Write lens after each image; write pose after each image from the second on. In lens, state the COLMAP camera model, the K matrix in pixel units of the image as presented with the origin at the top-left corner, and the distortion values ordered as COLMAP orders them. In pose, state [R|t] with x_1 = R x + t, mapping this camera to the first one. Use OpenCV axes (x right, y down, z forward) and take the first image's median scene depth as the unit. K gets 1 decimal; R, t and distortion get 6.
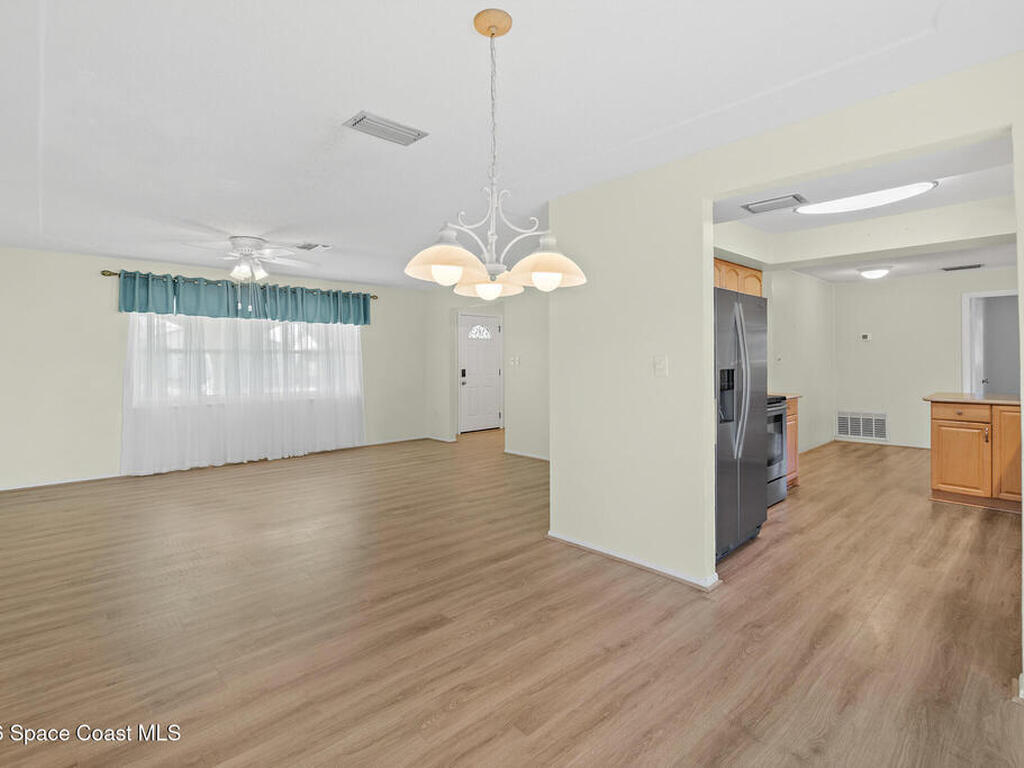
lens RADIAL K [[518.1, 0, 509.2], [0, 518.1, 345.6], [0, 0, 1]] dist [-0.000881, 0.000702]
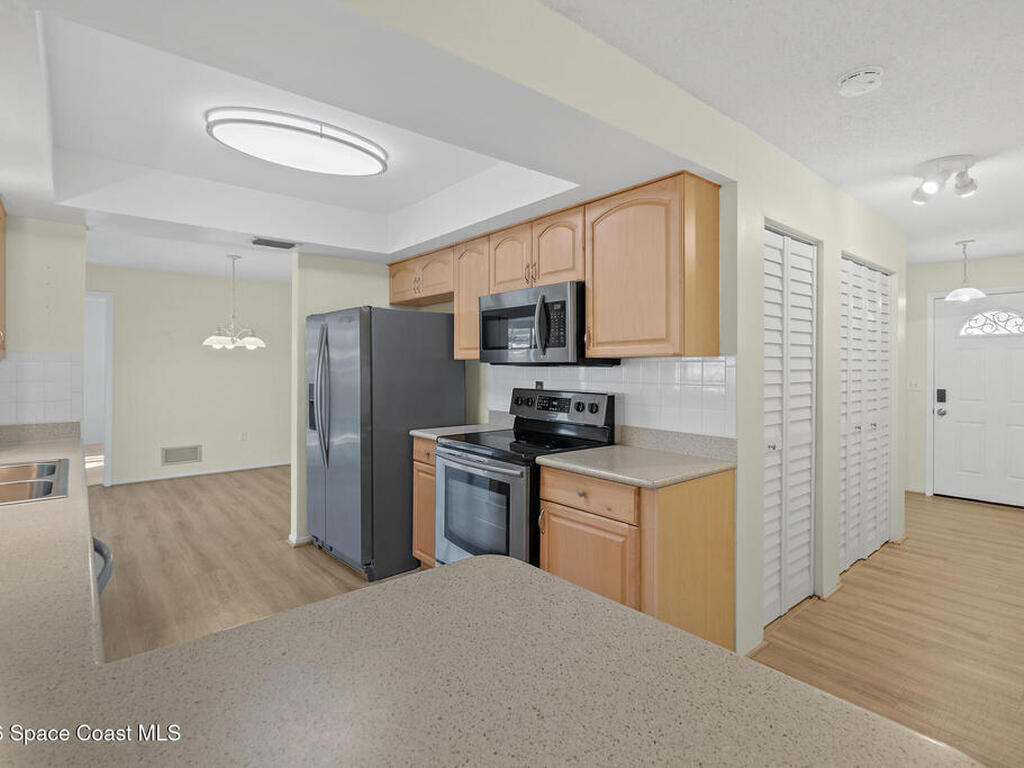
lens RADIAL K [[522.2, 0, 493.2], [0, 522.2, 381.4], [0, 0, 1]] dist [-0.000474, -0.000150]
pose [[-0.073711, 0.036065, -0.996627, 0.834574], [0.022032, 0.999161, 0.034527, 0.006725], [0.997036, -0.019413, -0.074444, 0.807680]]
